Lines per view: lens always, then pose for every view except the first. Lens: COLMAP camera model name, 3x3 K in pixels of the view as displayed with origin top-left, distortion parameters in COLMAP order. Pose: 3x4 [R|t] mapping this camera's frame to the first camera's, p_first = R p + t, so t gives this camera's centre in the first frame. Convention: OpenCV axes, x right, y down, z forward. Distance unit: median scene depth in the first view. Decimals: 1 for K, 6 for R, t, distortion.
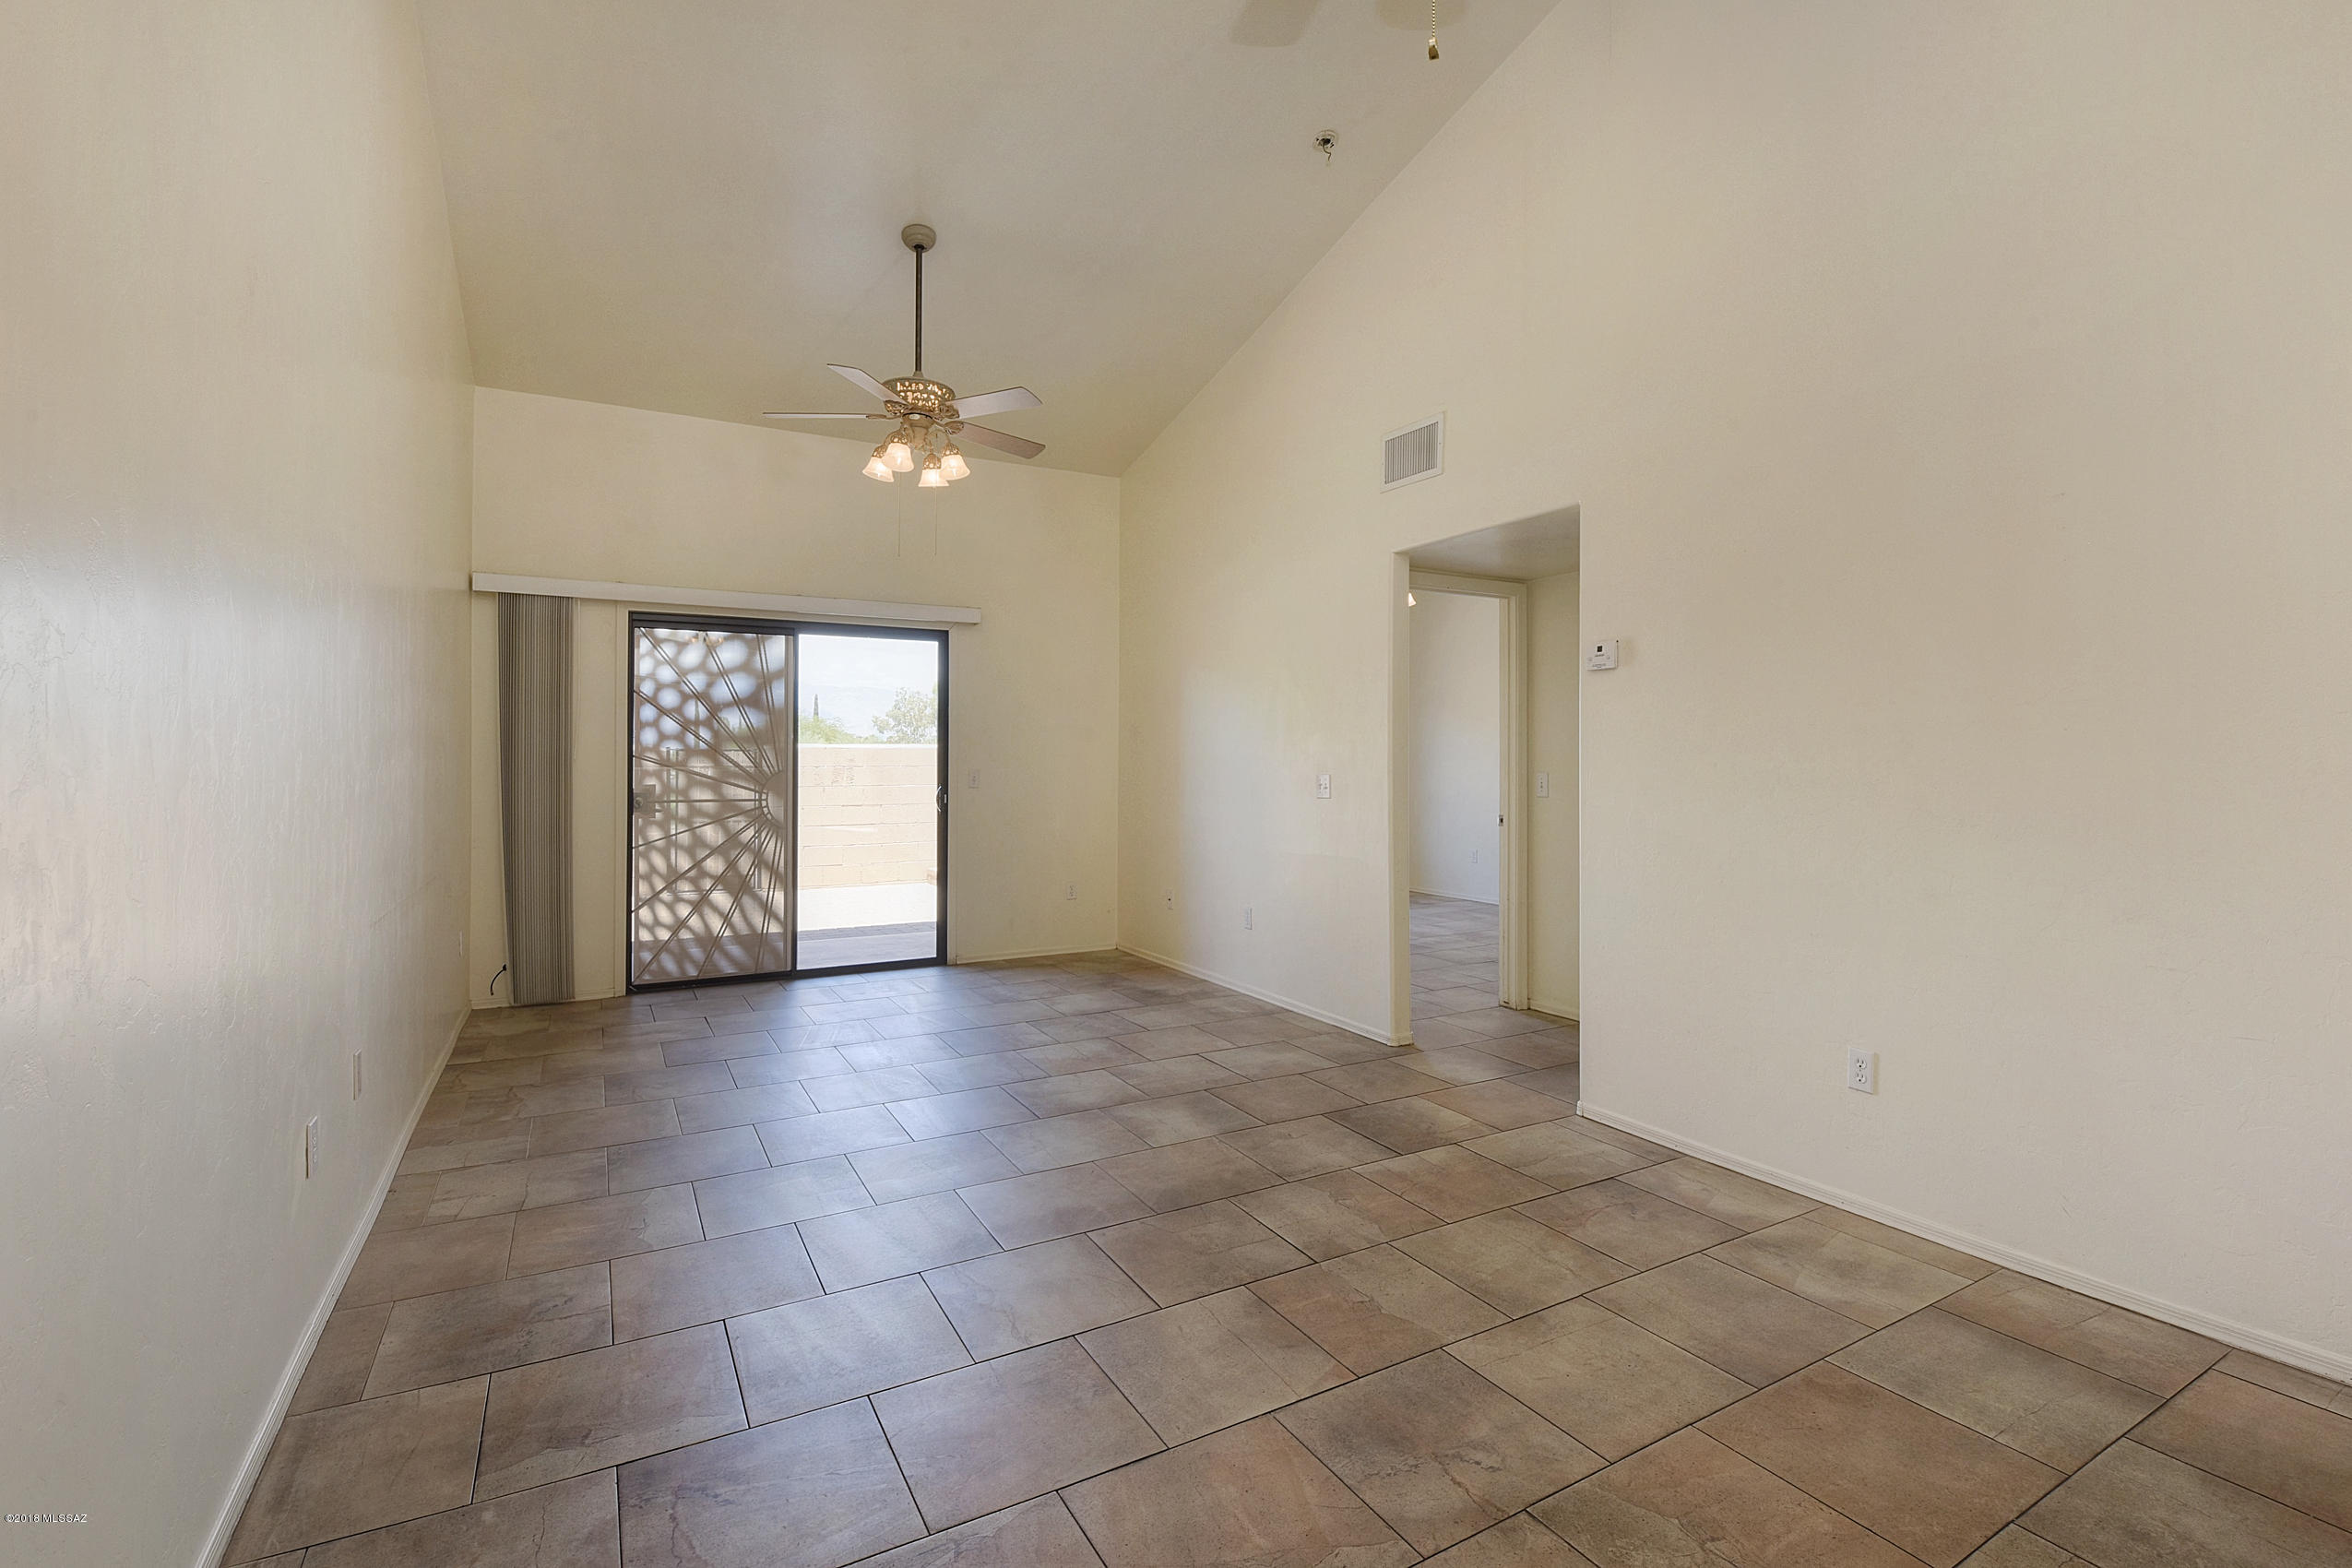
lens RADIAL K [[1078.2, 0, 1207.9], [0, 1078.2, 777.6], [0, 0, 1]] dist [0.002042, -0.014585]
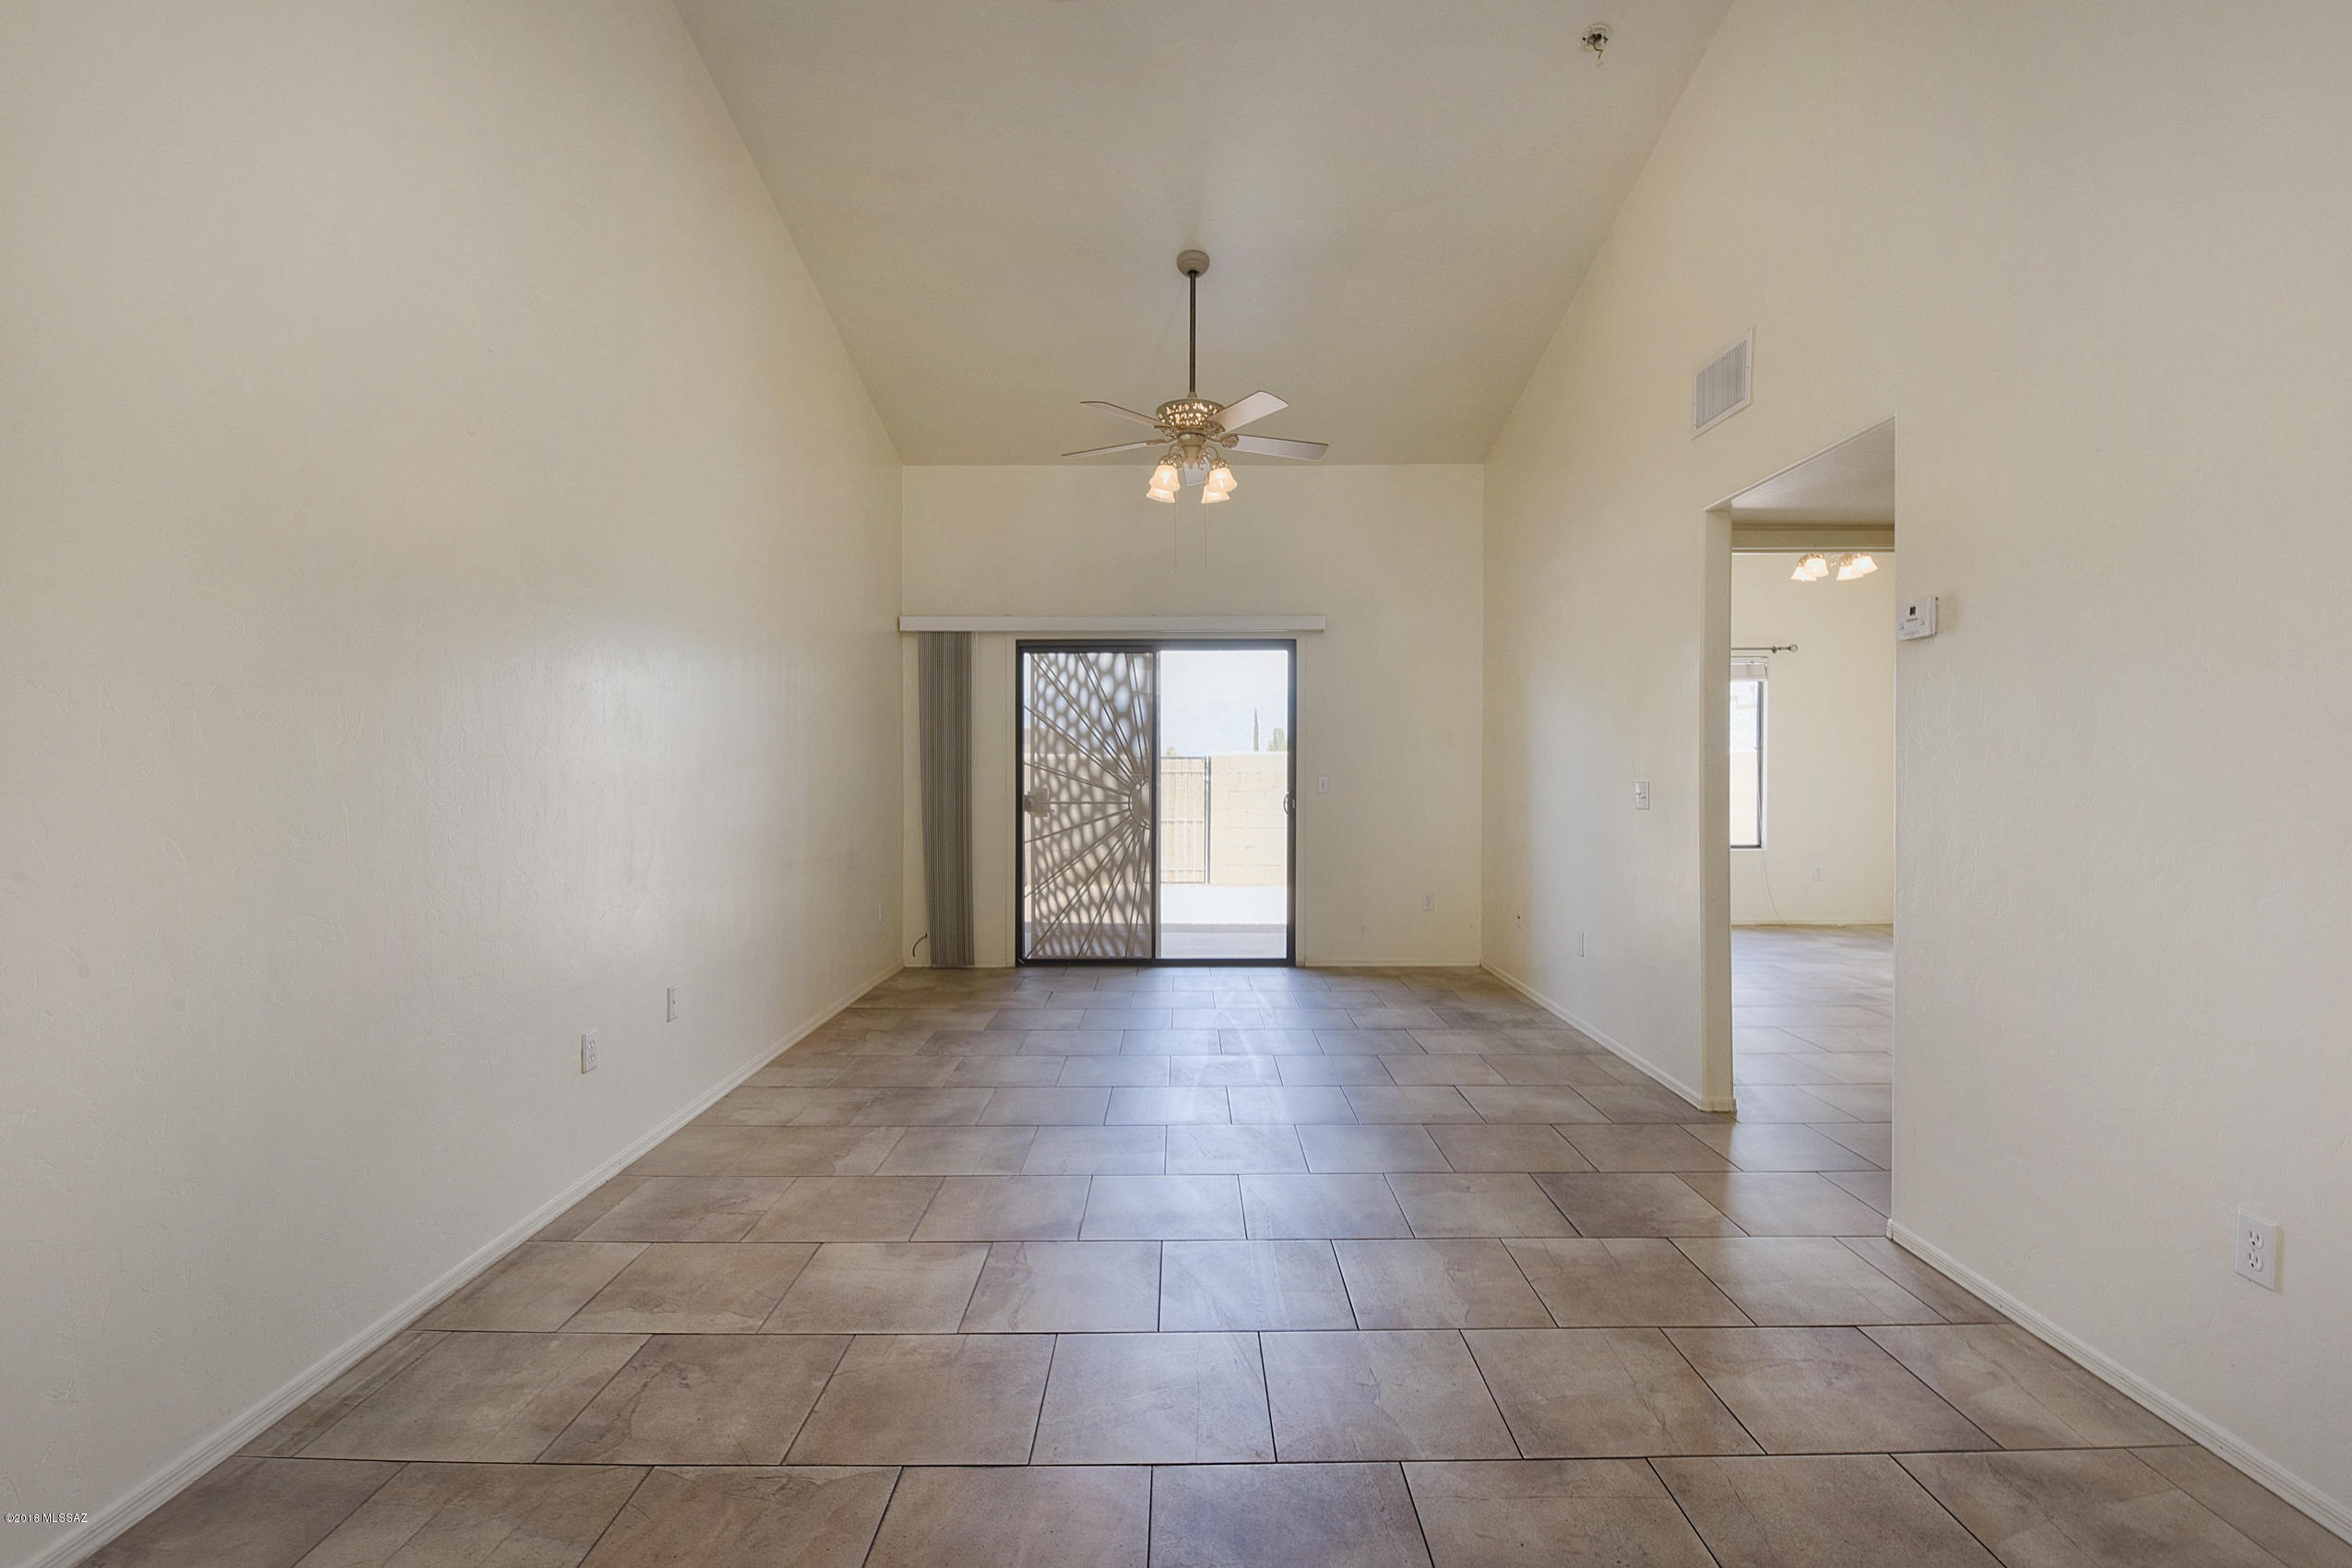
lens RADIAL K [[1066.3, 0, 1162.2], [0, 1066.3, 794.6], [0, 0, 1]] dist [-0.002360, -0.009859]
pose [[0.864842, 0.009823, -0.501947, 0.226200], [-0.004777, 0.999924, 0.011339, -0.000094], [0.502021, -0.007409, 0.864824, 0.092840]]
